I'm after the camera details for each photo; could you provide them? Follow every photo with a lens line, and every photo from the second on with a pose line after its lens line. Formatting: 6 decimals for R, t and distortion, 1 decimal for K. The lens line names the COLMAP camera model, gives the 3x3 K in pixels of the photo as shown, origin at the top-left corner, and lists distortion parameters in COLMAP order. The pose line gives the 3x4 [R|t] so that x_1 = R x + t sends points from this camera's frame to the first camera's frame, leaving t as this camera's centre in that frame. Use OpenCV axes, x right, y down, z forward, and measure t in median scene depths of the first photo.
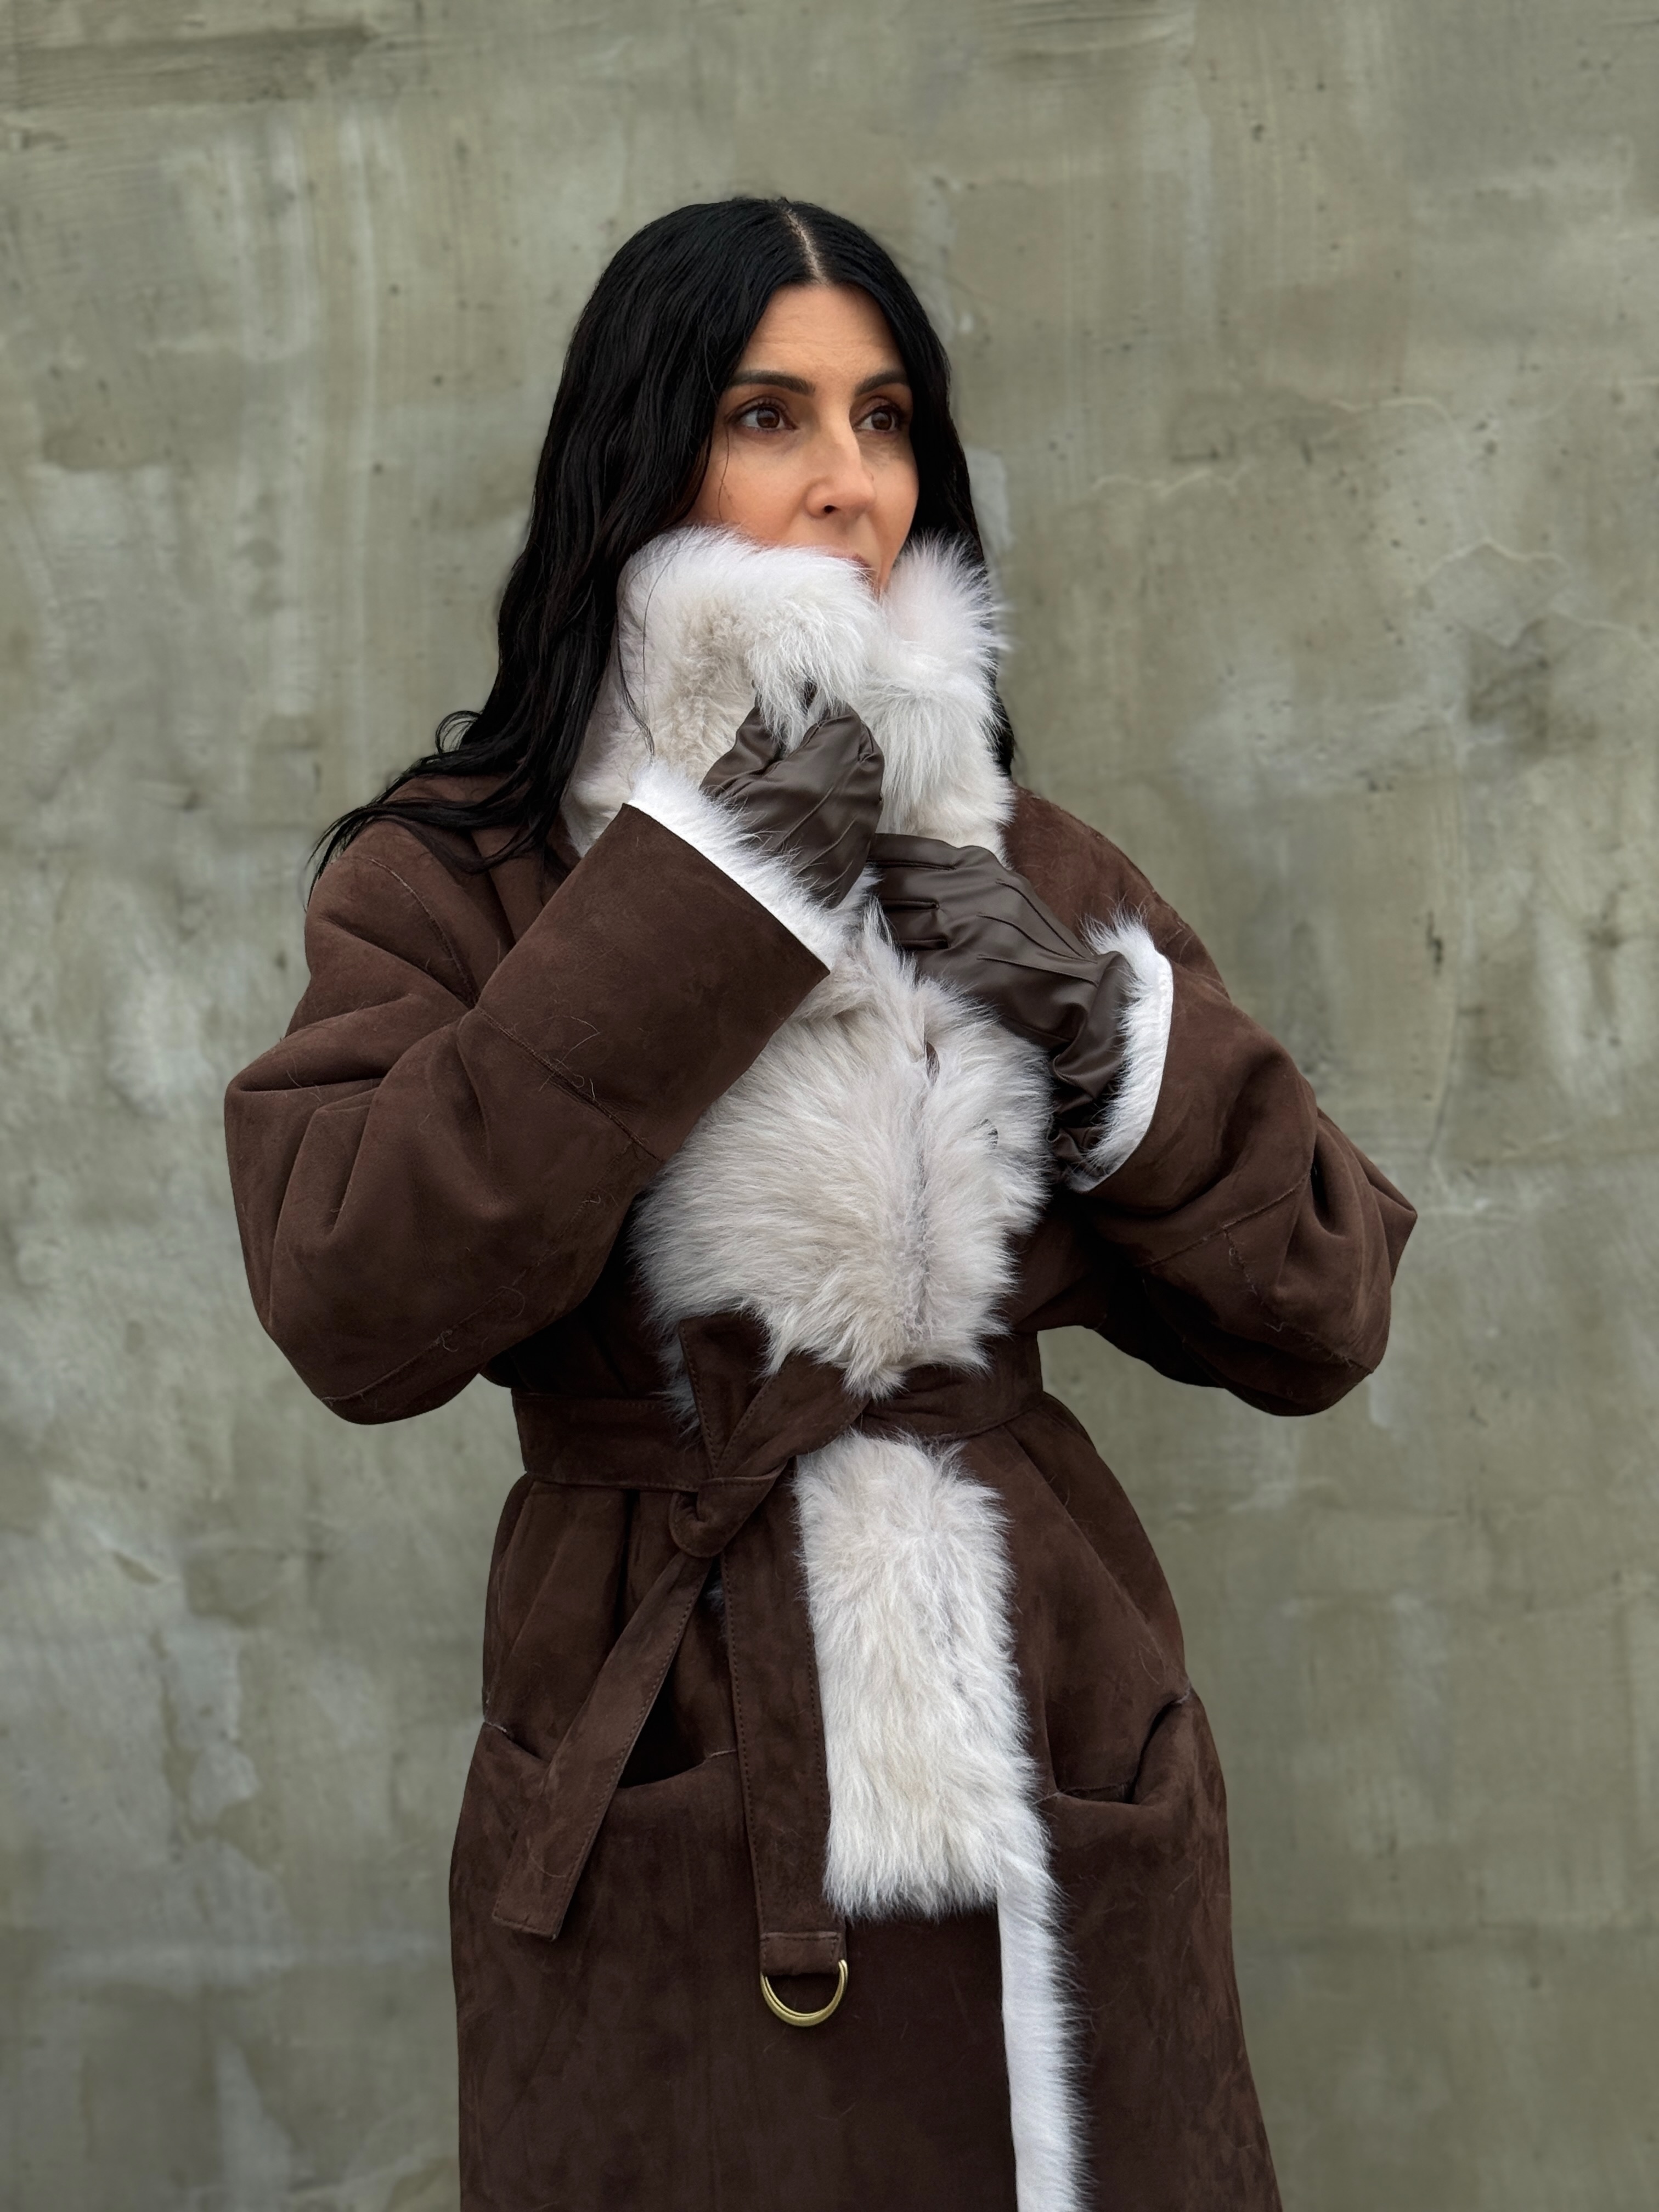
lens RADIAL K [[3085.8, 0, 825.9], [0, 3085.8, 1110.7], [0, 0, 1]] dist [0.120115, 0.000000]
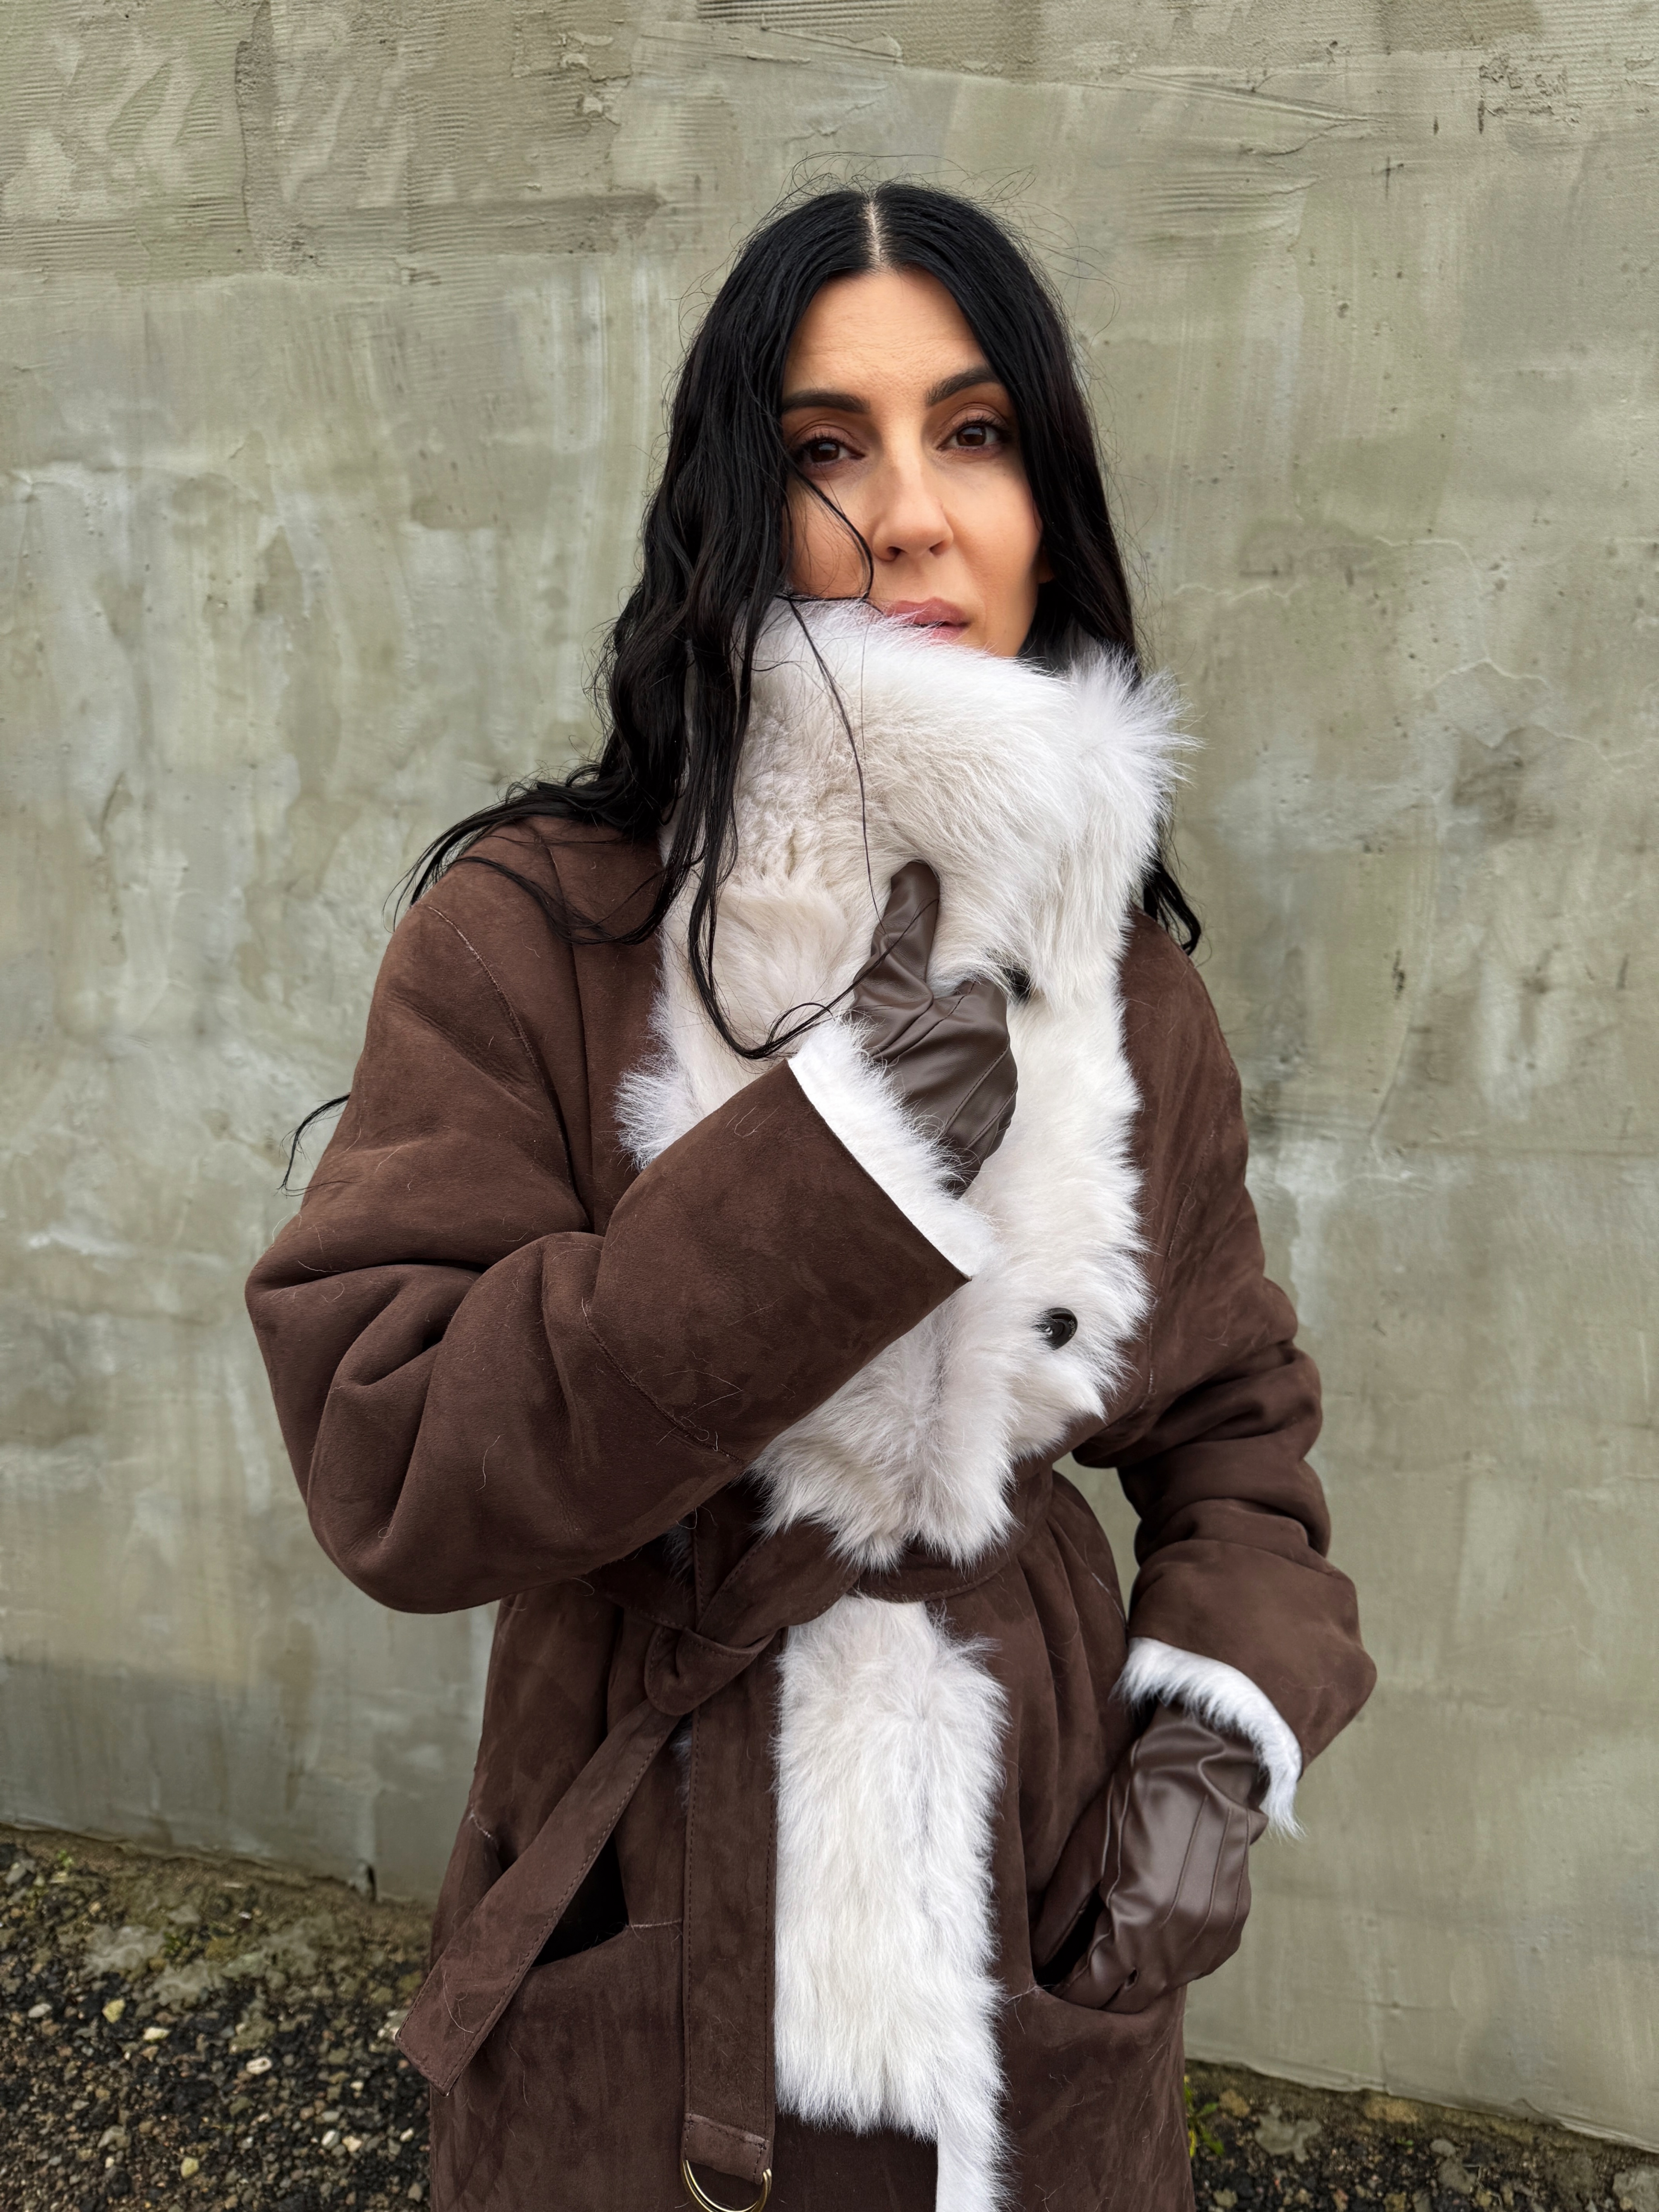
lens RADIAL K [[1583.9, 0, 829.9], [0, 1583.9, 1117.0], [0, 0, 1]] dist [0.007072, -0.017036]
pose [[0.985987, 0.113899, -0.121886, 0.049067], [-0.097543, 0.986351, 0.132655, -0.059142], [0.135332, -0.118907, 0.983639, 0.307518]]
